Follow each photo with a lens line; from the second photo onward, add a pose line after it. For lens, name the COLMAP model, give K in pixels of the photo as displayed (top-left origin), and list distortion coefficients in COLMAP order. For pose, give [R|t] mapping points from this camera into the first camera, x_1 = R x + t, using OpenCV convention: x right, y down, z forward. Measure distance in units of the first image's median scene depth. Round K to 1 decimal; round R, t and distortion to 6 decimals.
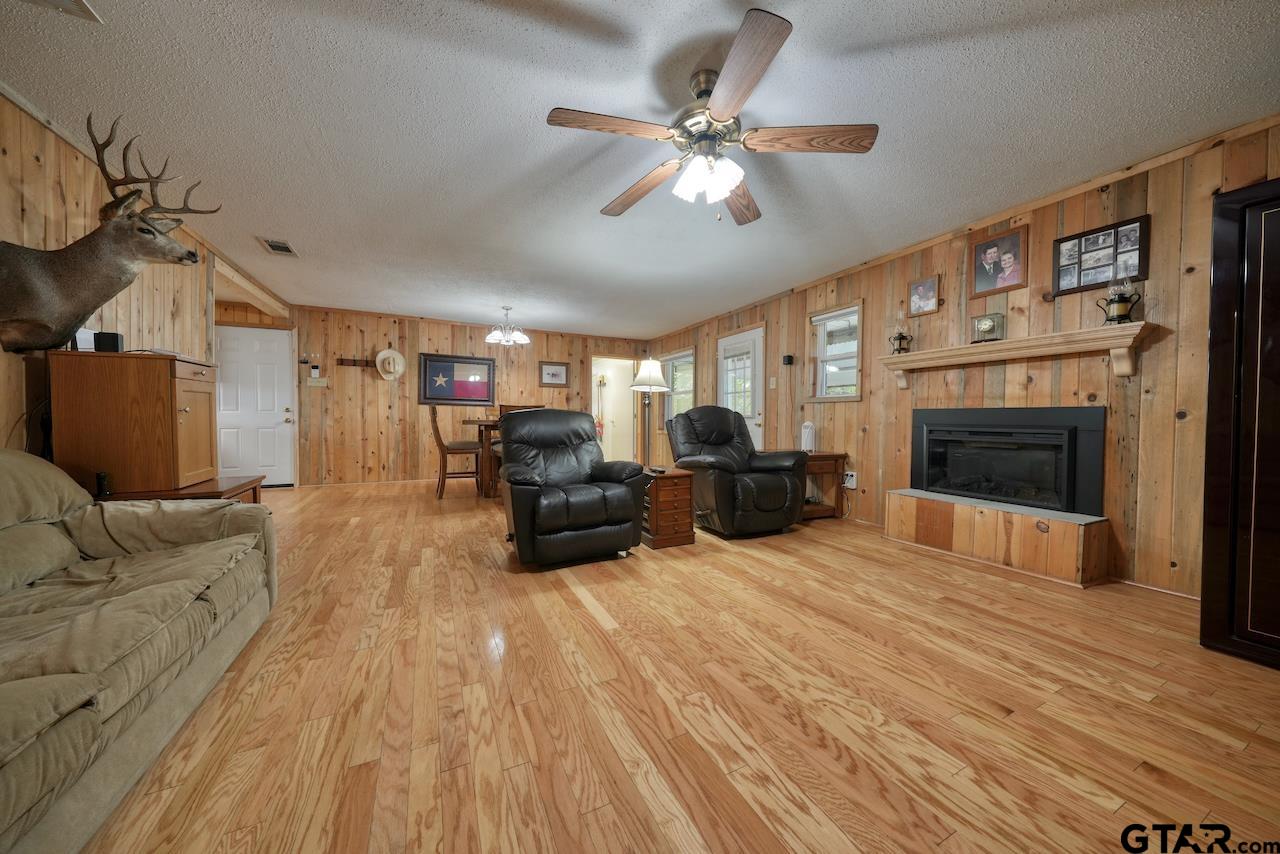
lens RADIAL K [[433.2, 0, 641.5], [0, 433.2, 425.7], [0, 0, 1]] dist [-0.006597, 0.000804]
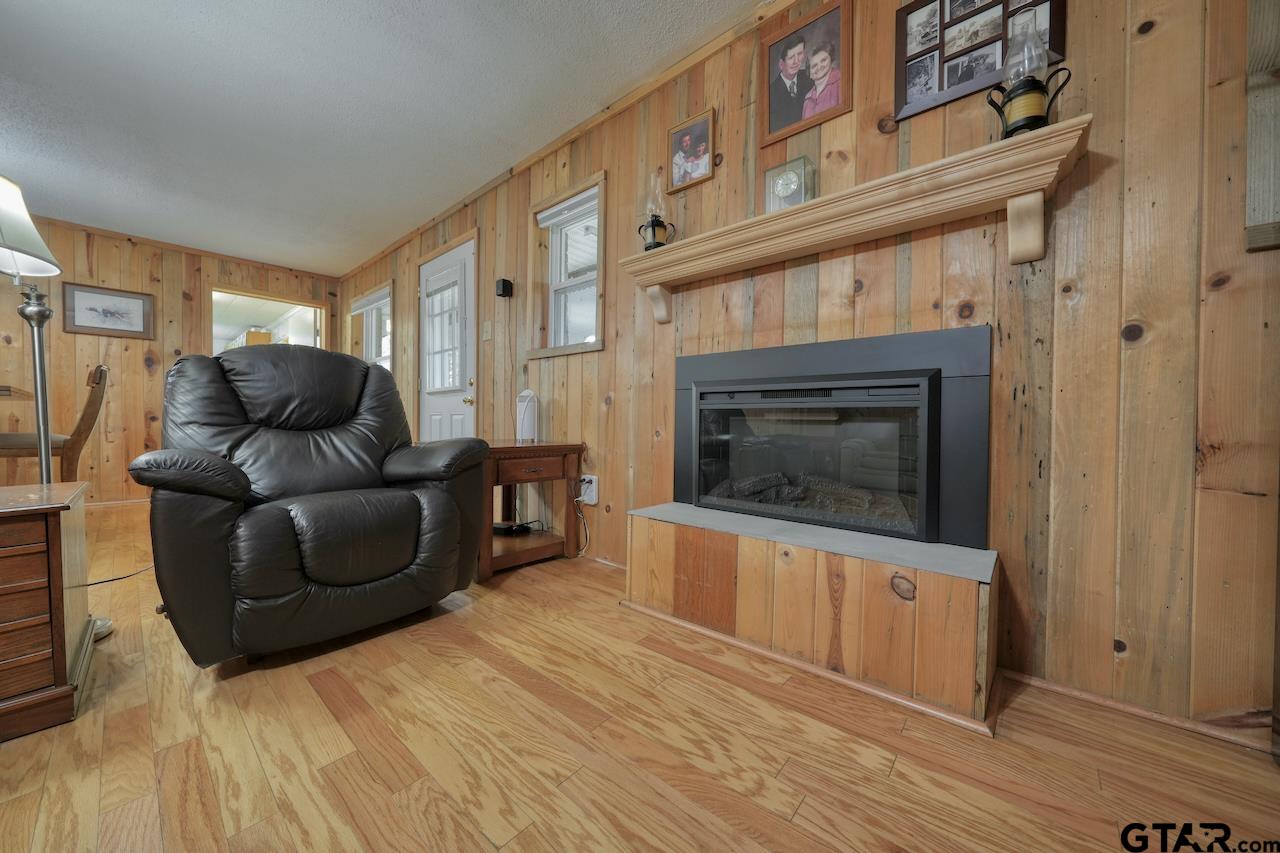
lens RADIAL K [[454.4, 0, 640.2], [0, 454.4, 424.1], [0, 0, 1]] dist [-0.005098, 0.000285]
pose [[0.921511, -0.004065, 0.388332, 0.473194], [0.006013, 0.999975, -0.003802, 0.064021], [-0.388307, 0.005839, 0.921512, 0.636364]]
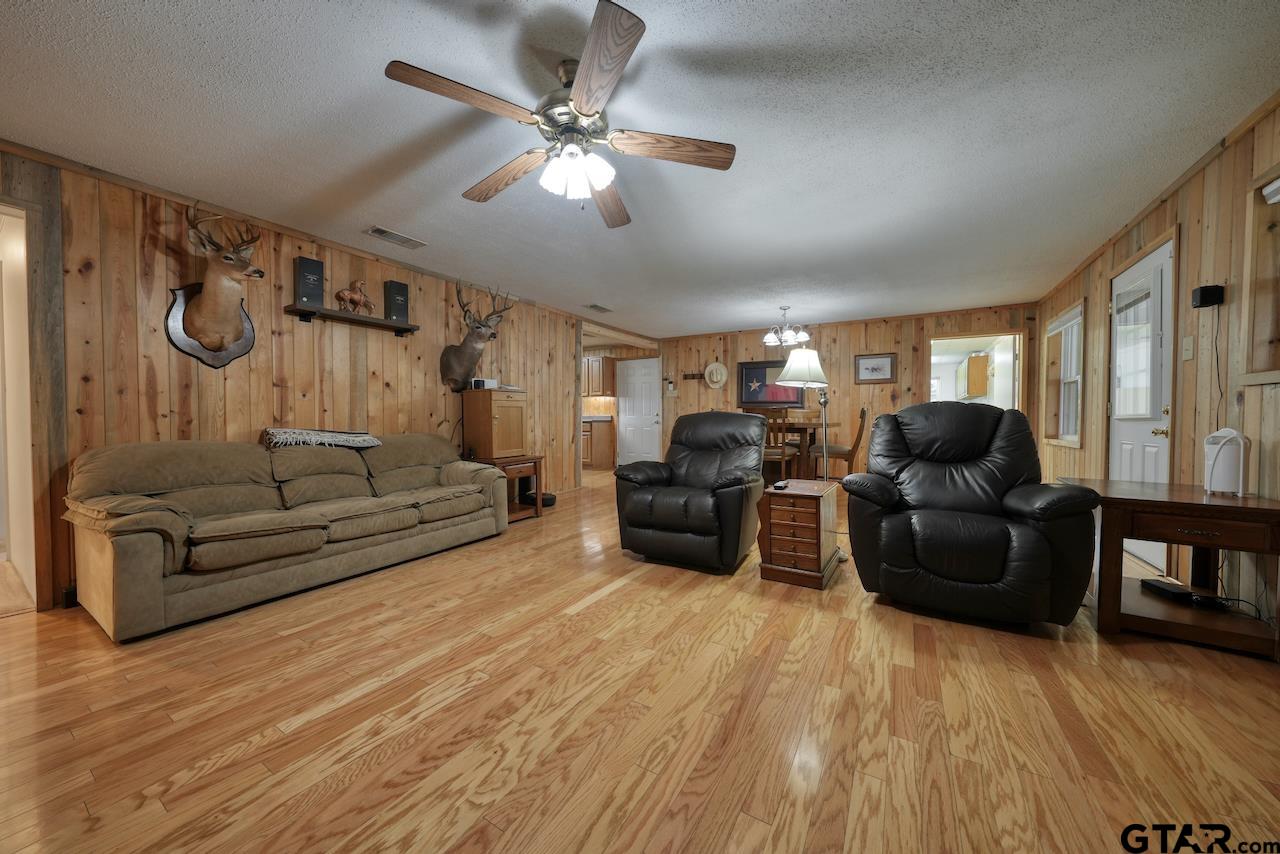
lens RADIAL K [[433.2, 0, 643.9], [0, 433.2, 426.7], [0, 0, 1]] dist [-0.006597, 0.000804]
pose [[0.541729, 0.012050, -0.840467, 0.706226], [-0.012234, 0.999904, 0.006450, -0.010985], [0.840464, 0.006788, 0.541824, 0.416700]]
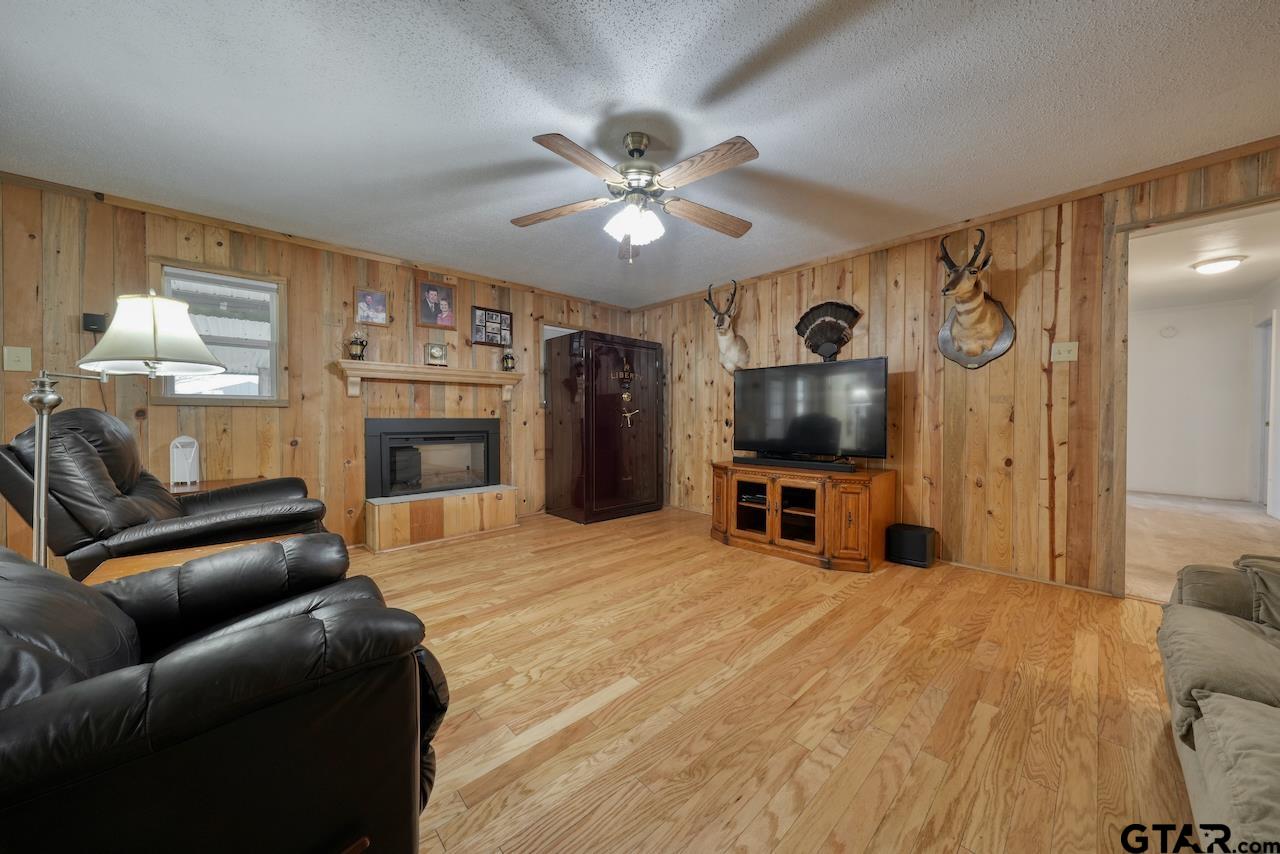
lens RADIAL K [[433.2, 0, 642.8], [0, 433.2, 425.4], [0, 0, 1]] dist [-0.006597, 0.000804]
pose [[-0.293447, -0.017636, 0.955813, -0.654035], [0.020282, 0.999490, 0.024669, -0.044085], [-0.955760, 0.026625, -0.292940, 0.901461]]
